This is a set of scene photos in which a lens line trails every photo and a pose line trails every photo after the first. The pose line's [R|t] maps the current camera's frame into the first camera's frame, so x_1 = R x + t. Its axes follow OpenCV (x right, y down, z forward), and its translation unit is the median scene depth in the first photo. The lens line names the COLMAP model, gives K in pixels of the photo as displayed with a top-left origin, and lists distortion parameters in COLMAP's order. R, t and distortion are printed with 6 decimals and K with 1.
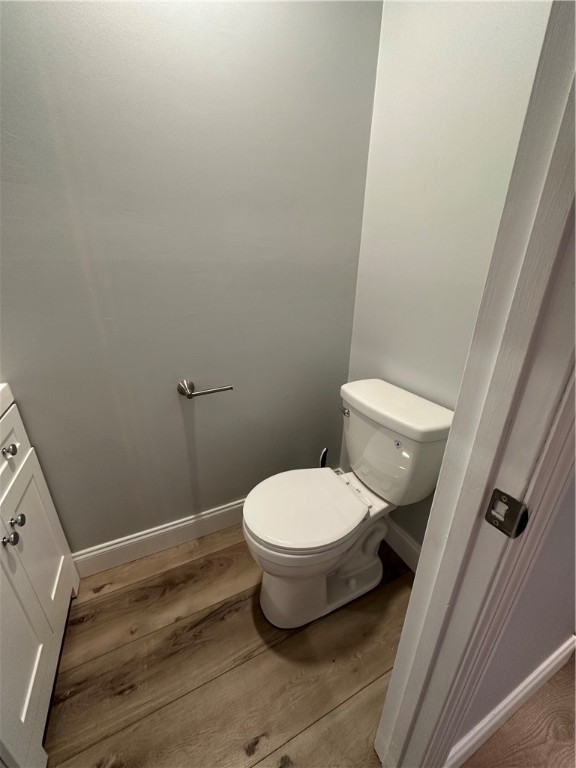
lens RADIAL K [[307.1, 0, 287.9], [0, 307.1, 385.6], [0, 0, 1]] dist [0.000737, 0.000137]
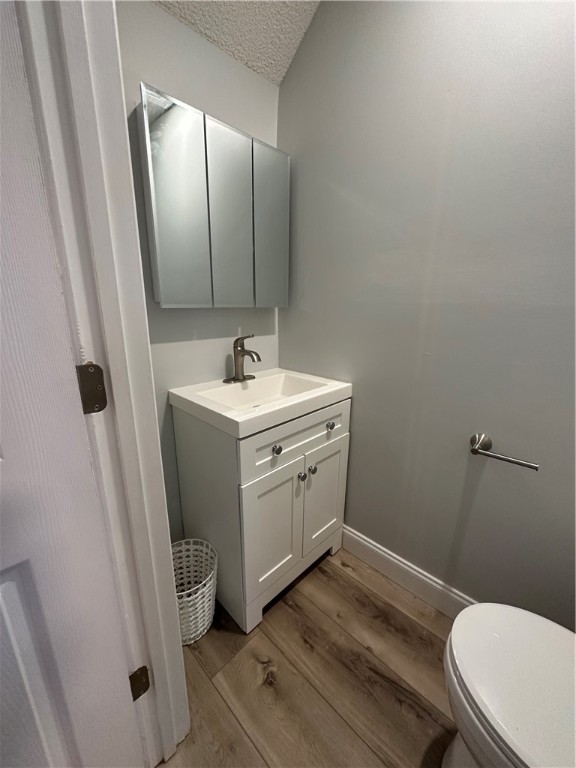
lens RADIAL K [[305.6, 0, 287.6], [0, 305.6, 384.7], [0, 0, 1]] dist [-0.001788, 0.000465]
pose [[0.349173, 0.241843, -0.905312, 0.244828], [-0.359670, 0.926710, 0.108837, -0.046285], [0.865284, 0.287611, 0.410566, 0.124334]]
